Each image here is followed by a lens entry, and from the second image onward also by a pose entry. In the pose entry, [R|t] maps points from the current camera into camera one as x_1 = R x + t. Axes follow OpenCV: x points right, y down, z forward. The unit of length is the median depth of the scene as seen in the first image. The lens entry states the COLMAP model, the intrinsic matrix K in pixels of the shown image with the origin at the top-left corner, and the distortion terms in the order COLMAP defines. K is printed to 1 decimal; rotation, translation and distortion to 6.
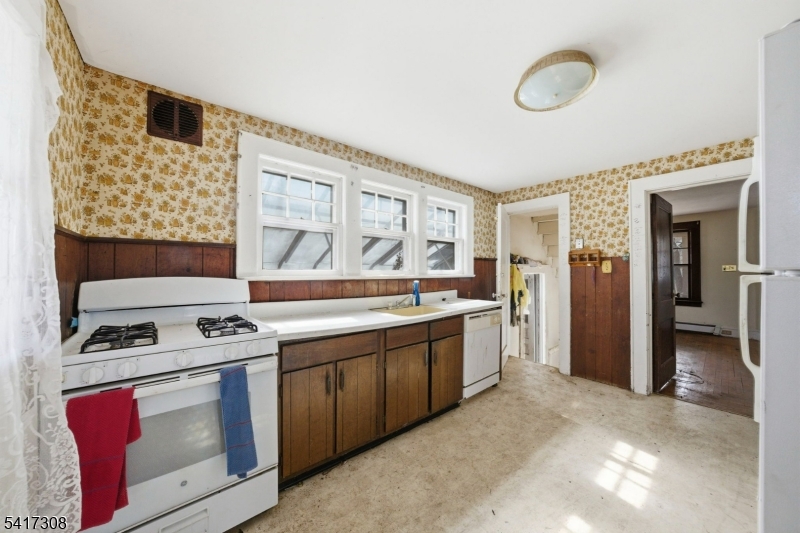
lens RADIAL K [[284.4, 0, 403.7], [0, 284.4, 267.9], [0, 0, 1]] dist [-0.025101, 0.006590]
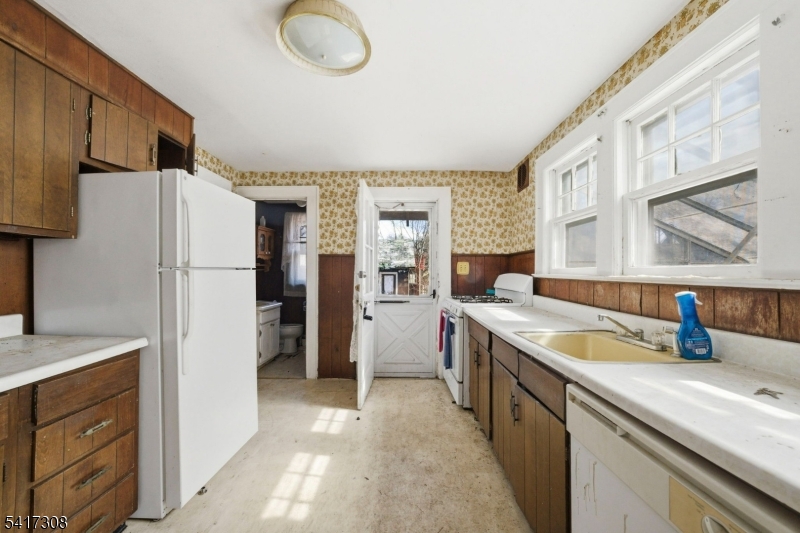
lens RADIAL K [[301.4, 0, 400.0], [0, 301.4, 266.5], [0, 0, 1]] dist [-0.027407, 0.006240]
pose [[-0.650545, -0.014451, -0.759330, 1.024293], [0.001770, 0.999787, -0.020544, 0.032149], [0.759466, -0.014709, -0.650381, 1.675337]]
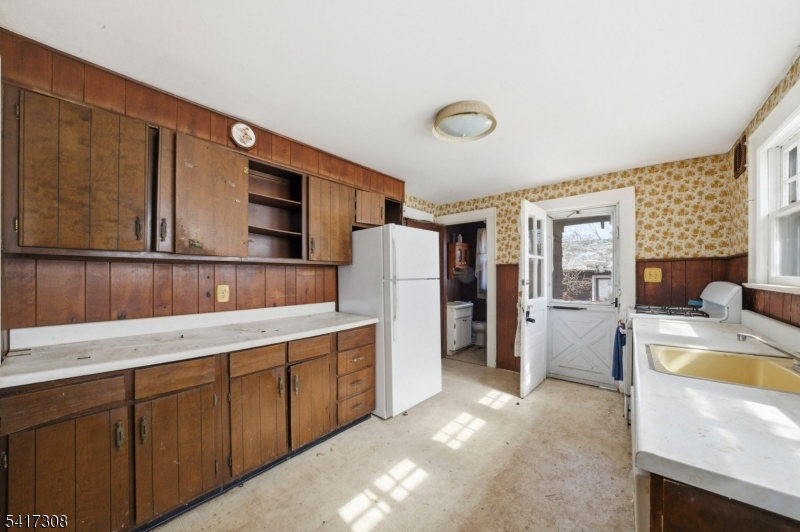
lens RADIAL K [[284.4, 0, 403.7], [0, 284.4, 267.4], [0, 0, 1]] dist [-0.025101, 0.006590]
pose [[-0.984696, 0.001050, -0.174279, 0.975583], [0.007135, 0.999386, -0.034297, 0.002292], [0.174136, -0.035015, -0.984099, 2.096621]]
